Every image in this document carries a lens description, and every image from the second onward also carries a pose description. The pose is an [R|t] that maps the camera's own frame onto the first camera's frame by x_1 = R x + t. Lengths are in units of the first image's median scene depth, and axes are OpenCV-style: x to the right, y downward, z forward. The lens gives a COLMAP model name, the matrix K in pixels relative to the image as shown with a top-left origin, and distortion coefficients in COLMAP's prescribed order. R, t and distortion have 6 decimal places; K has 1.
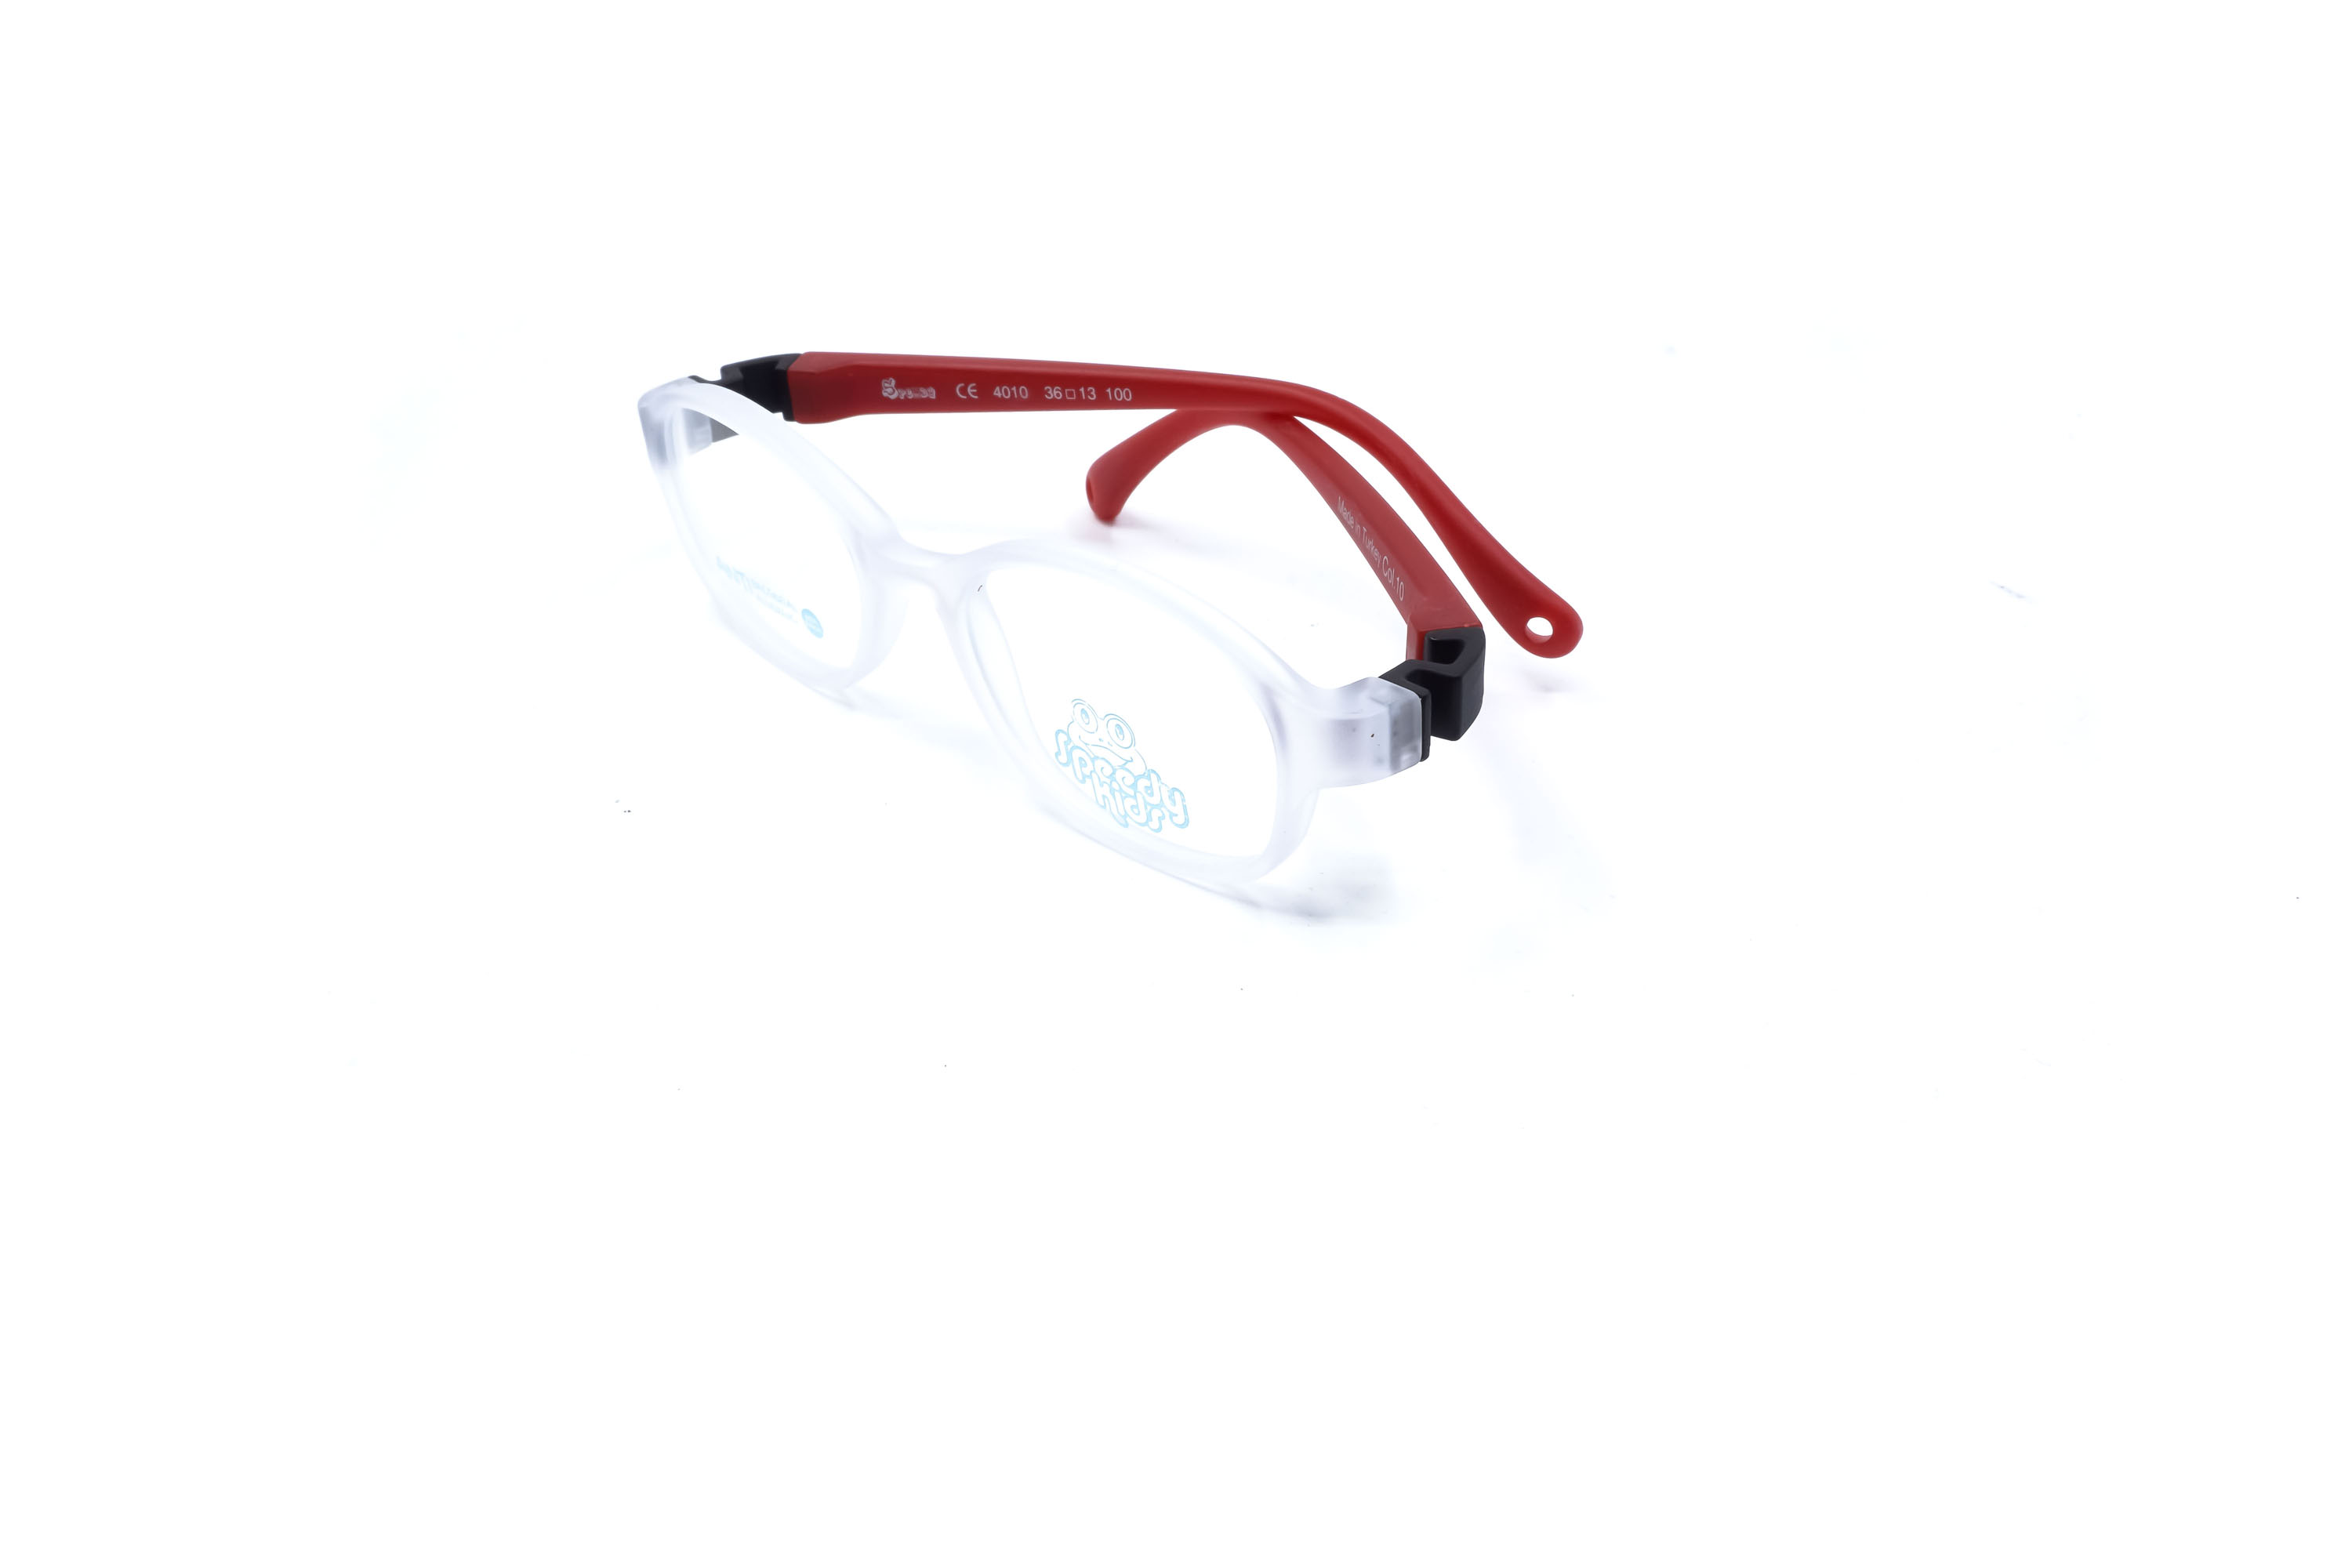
lens RADIAL K [[2454.9, 0, 1176.0], [0, 2454.9, 784.0], [0, 0, 1]] dist [0.006487, 0.002914]
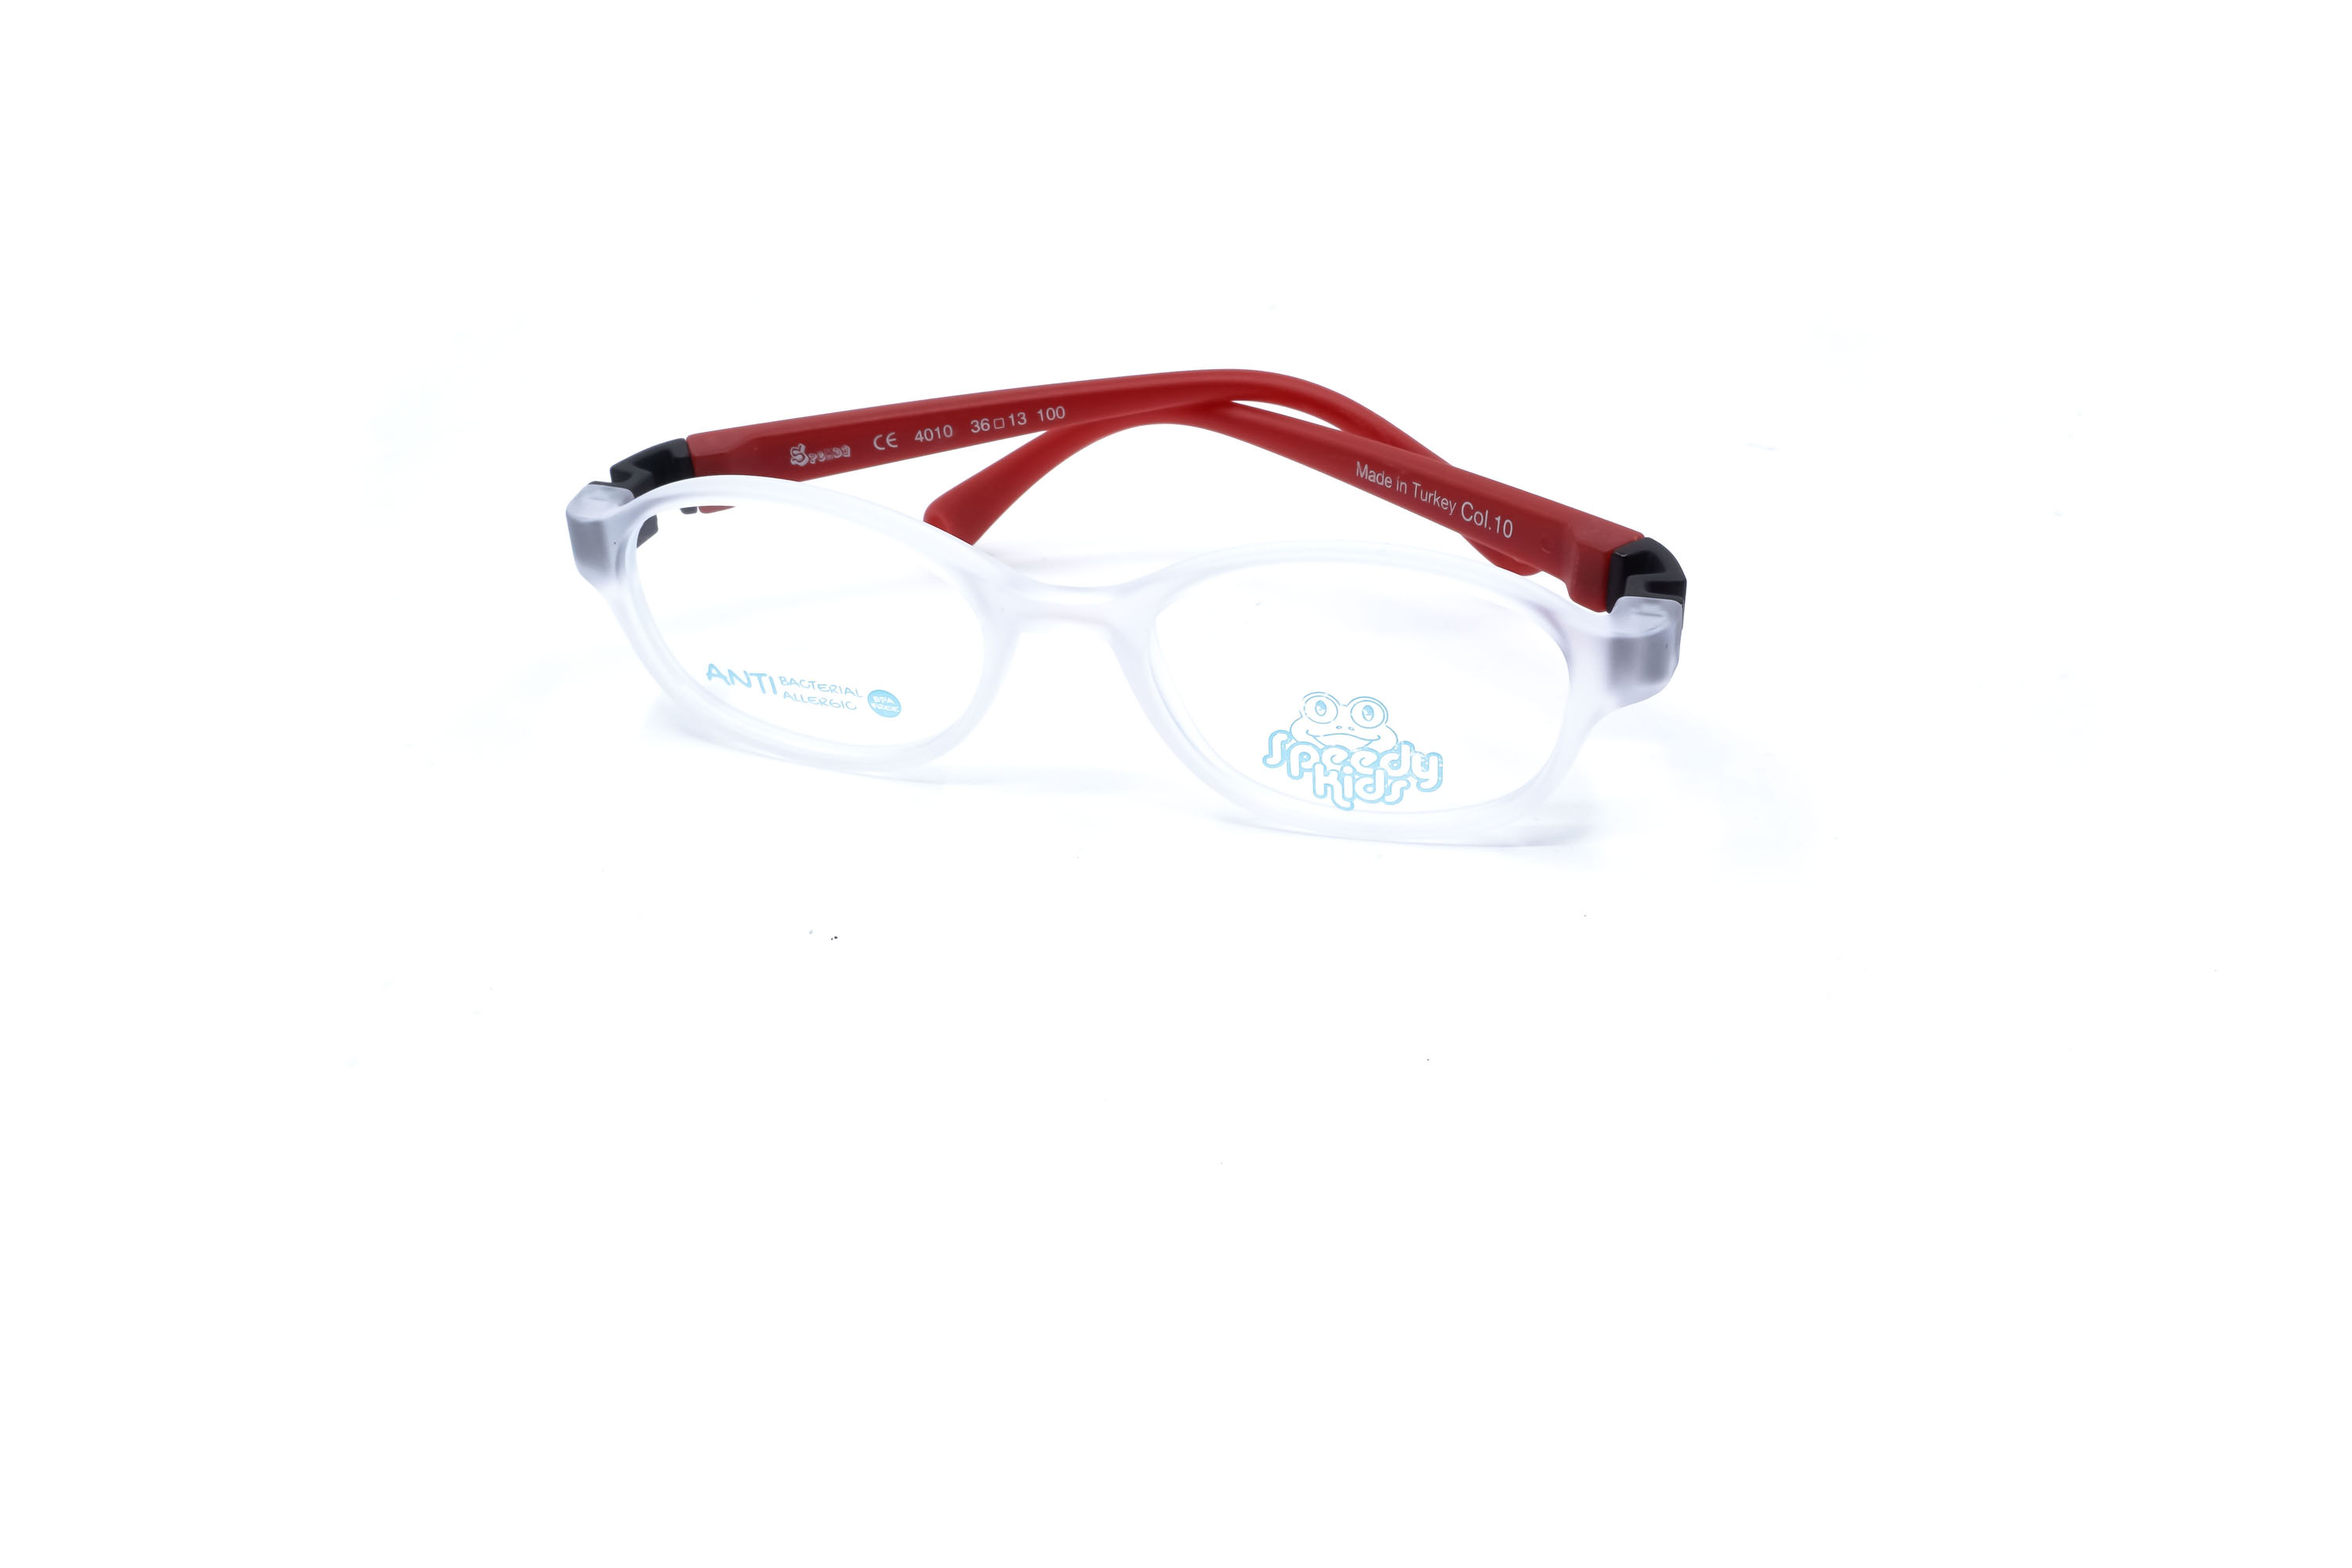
lens RADIAL K [[2454.9, 0, 1176.0], [0, 2454.9, 784.0], [0, 0, 1]] dist [0.006487, 0.002914]
pose [[0.863645, -0.244932, 0.440596, -0.526843], [0.249298, 0.967186, 0.049001, -0.060252], [-0.438141, 0.067520, 0.896367, 0.127762]]
